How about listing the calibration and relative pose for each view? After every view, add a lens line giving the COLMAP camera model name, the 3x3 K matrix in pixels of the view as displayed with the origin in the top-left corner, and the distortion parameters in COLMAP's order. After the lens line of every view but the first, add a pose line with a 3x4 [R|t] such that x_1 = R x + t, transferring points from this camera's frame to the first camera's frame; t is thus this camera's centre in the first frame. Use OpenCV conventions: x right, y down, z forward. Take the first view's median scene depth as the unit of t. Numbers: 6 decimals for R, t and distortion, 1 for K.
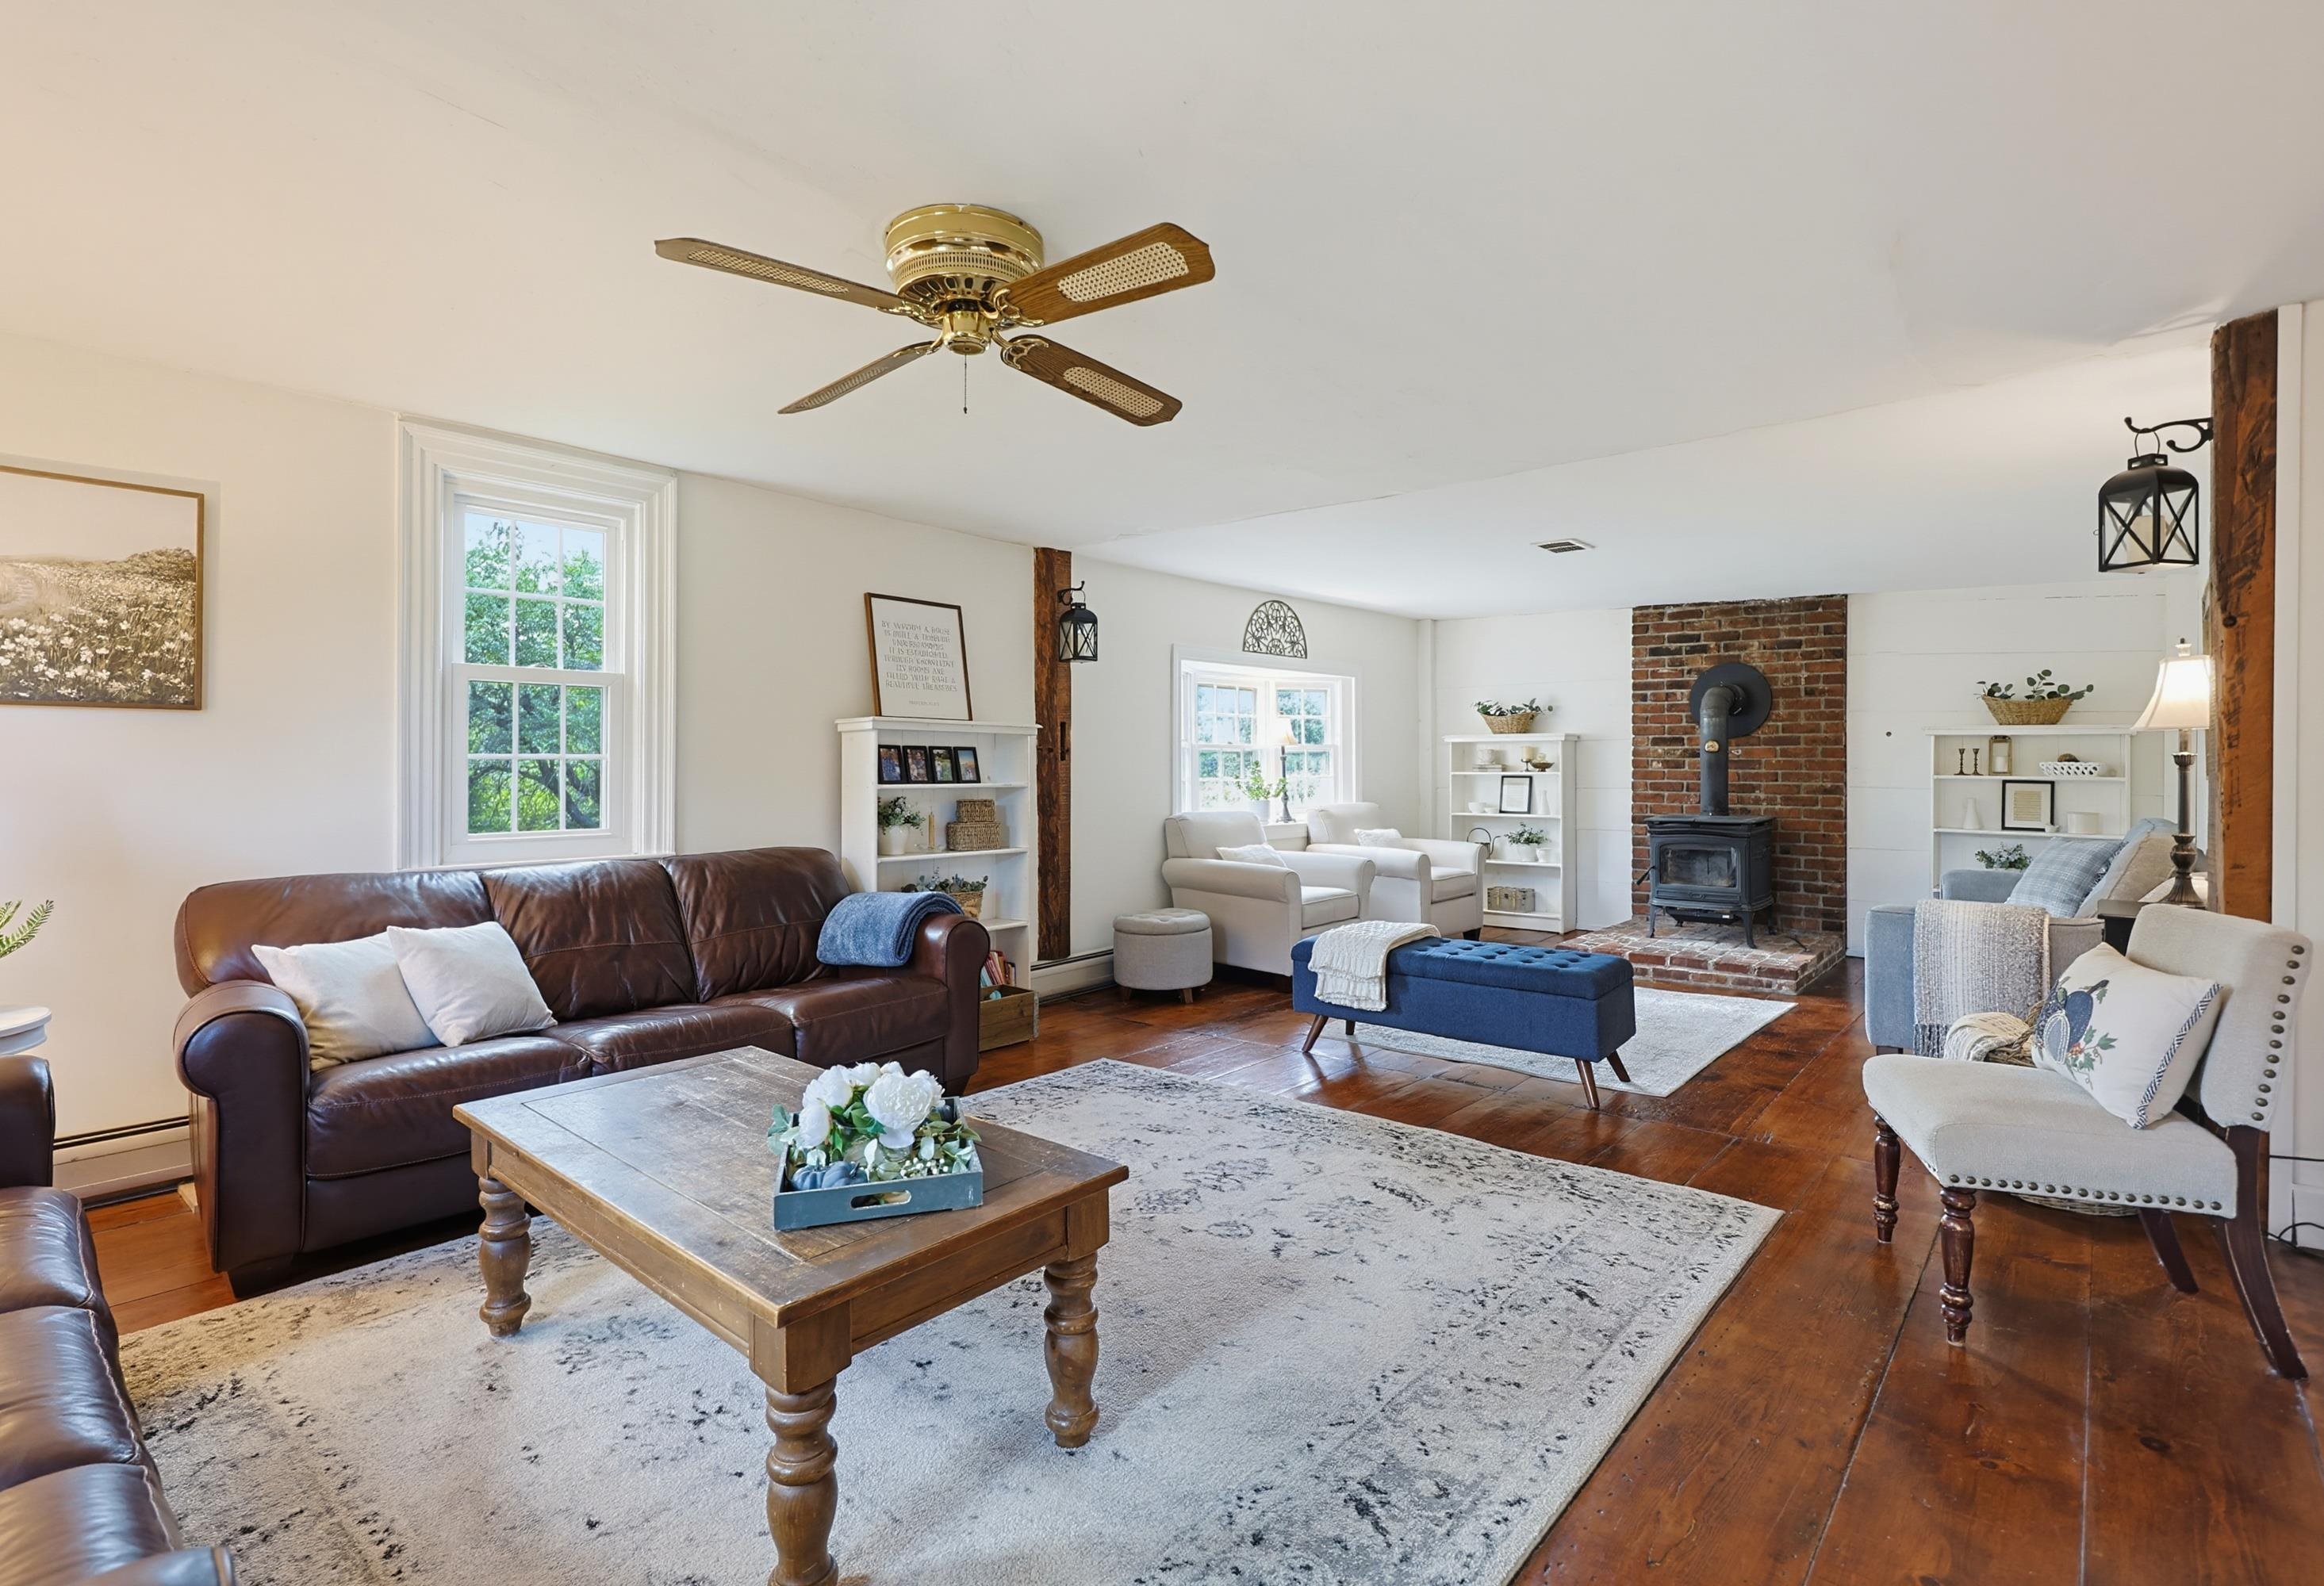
lens RADIAL K [[1039.2, 0, 1160.5], [0, 1039.2, 777.3], [0, 0, 1]] dist [0.012743, 0.000373]
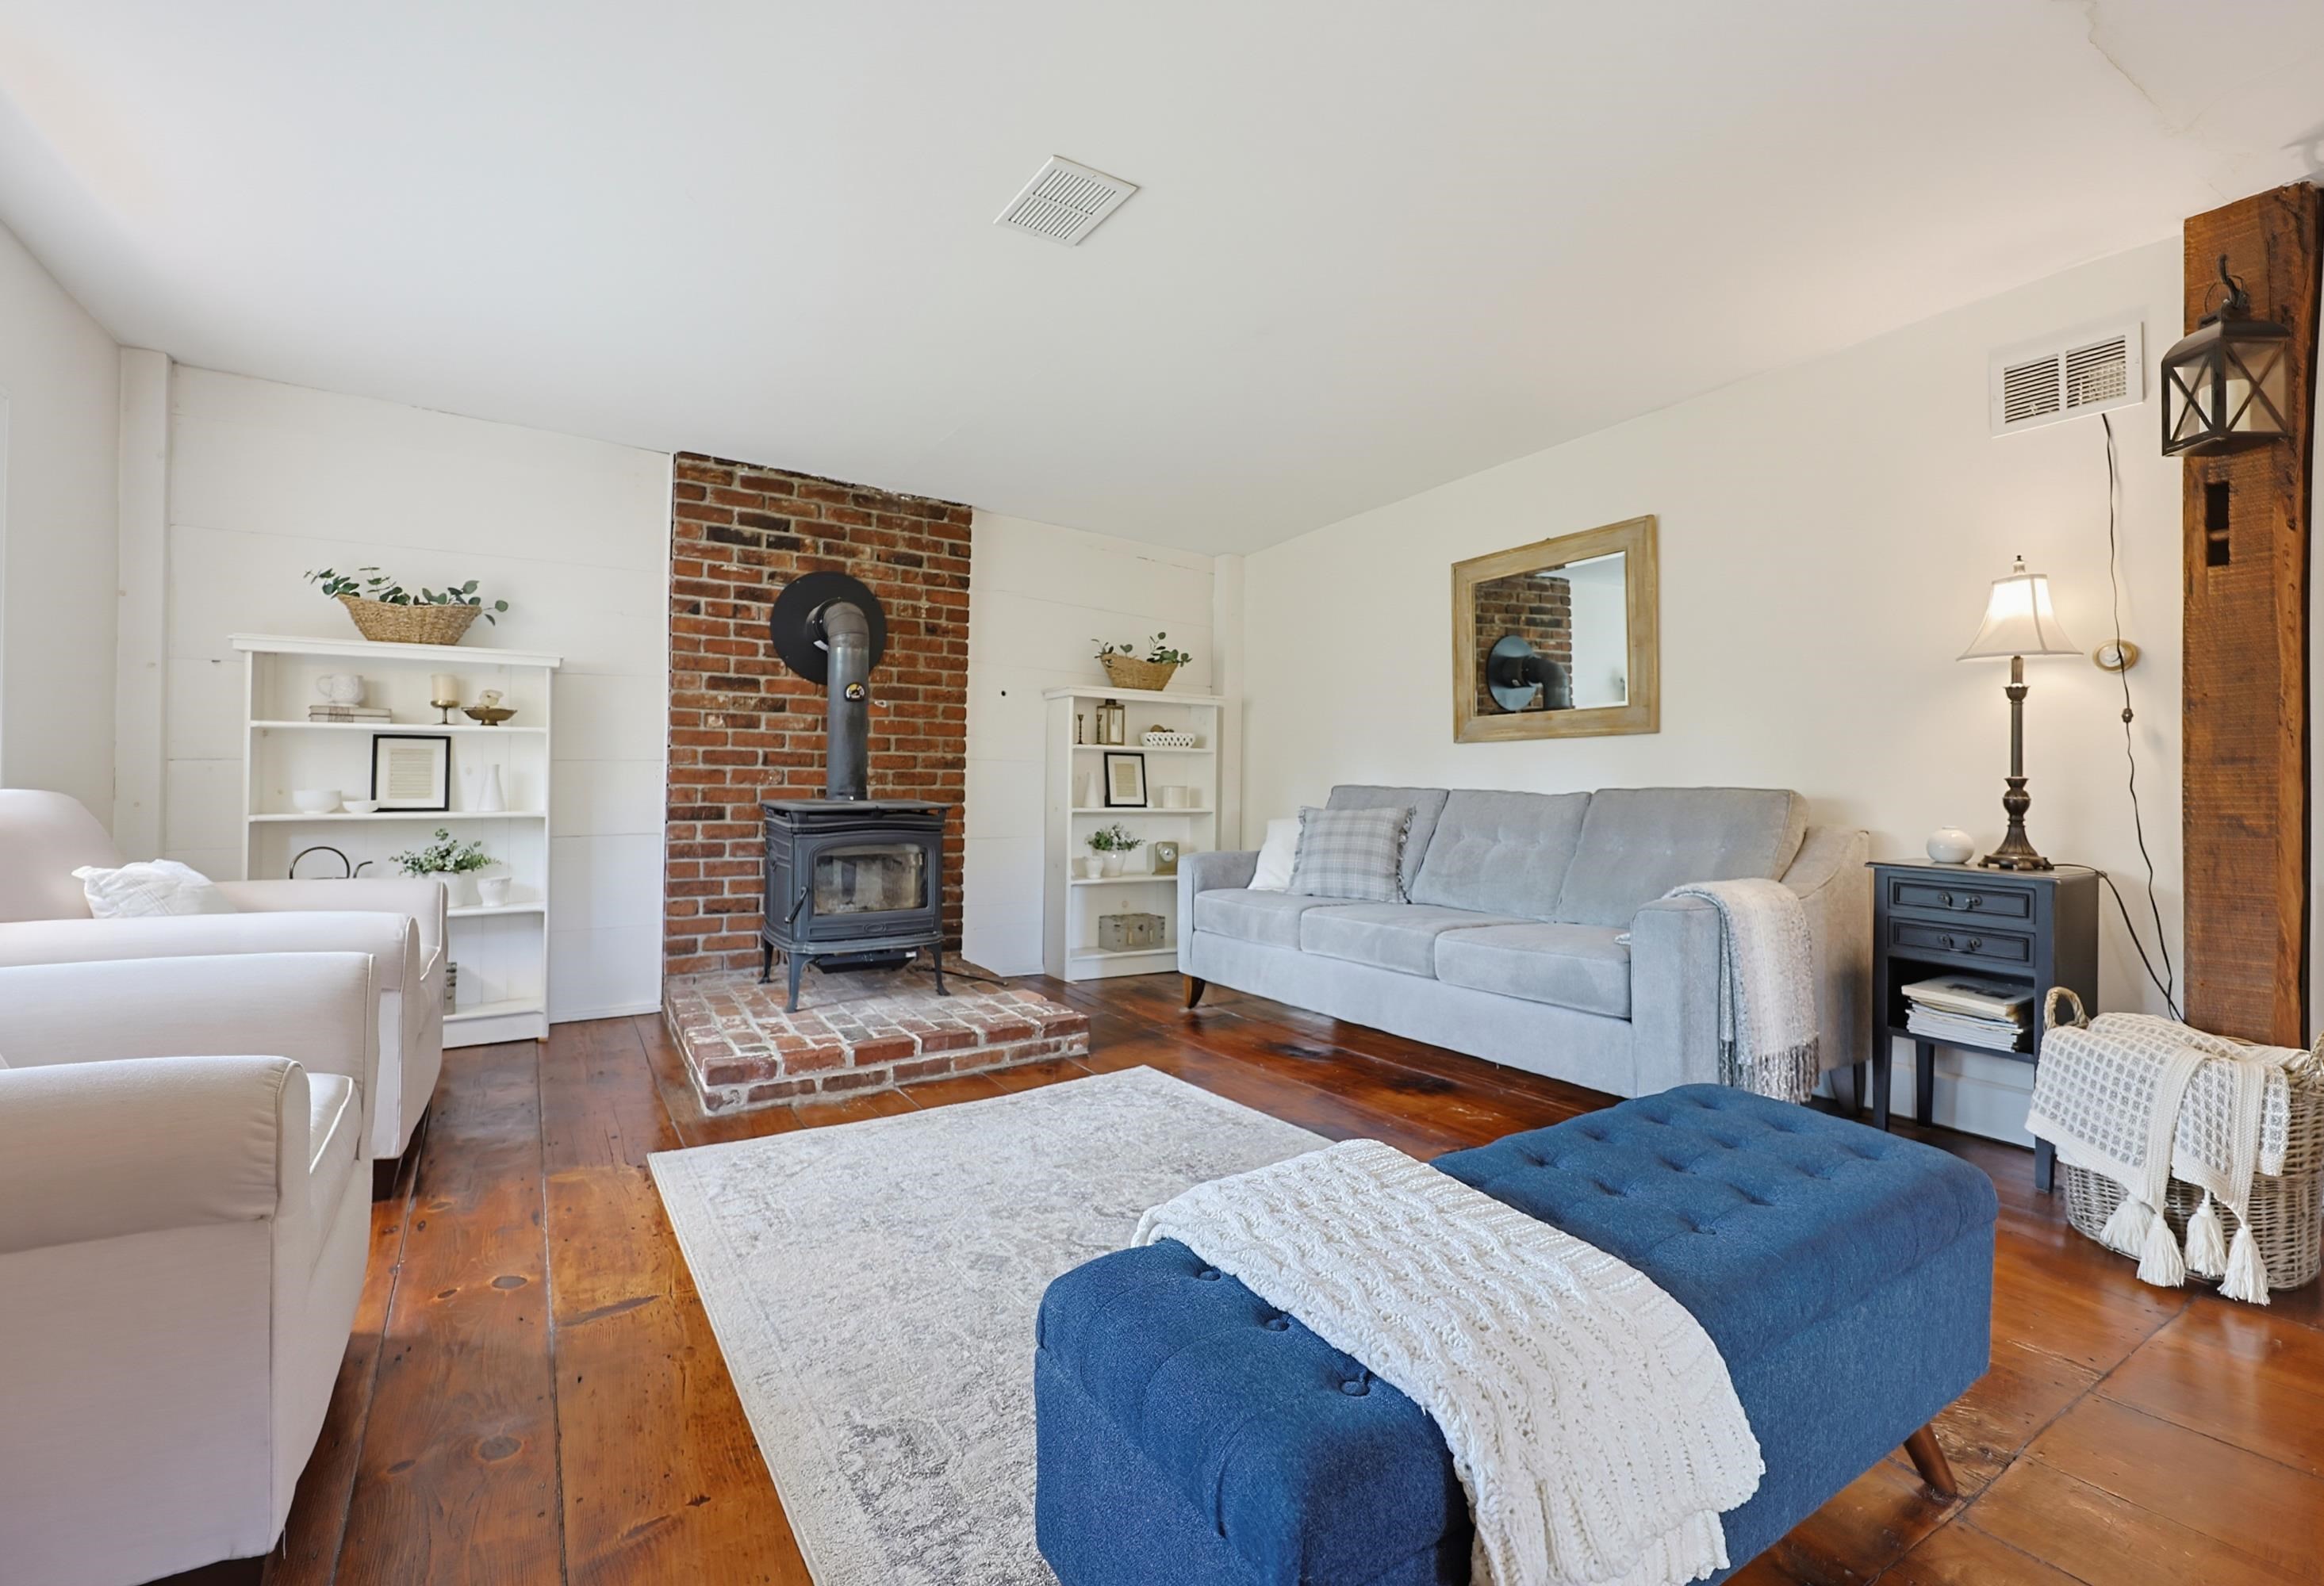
lens RADIAL K [[1039.2, 0, 1140.3], [0, 1039.2, 756.7], [0, 0, 1]] dist [0.012743, 0.000373]
pose [[0.277608, 0.021967, 0.960443, -0.036725], [0.001652, 0.999726, -0.023343, 0.024523], [-0.960693, 0.008067, 0.277496, 0.634662]]
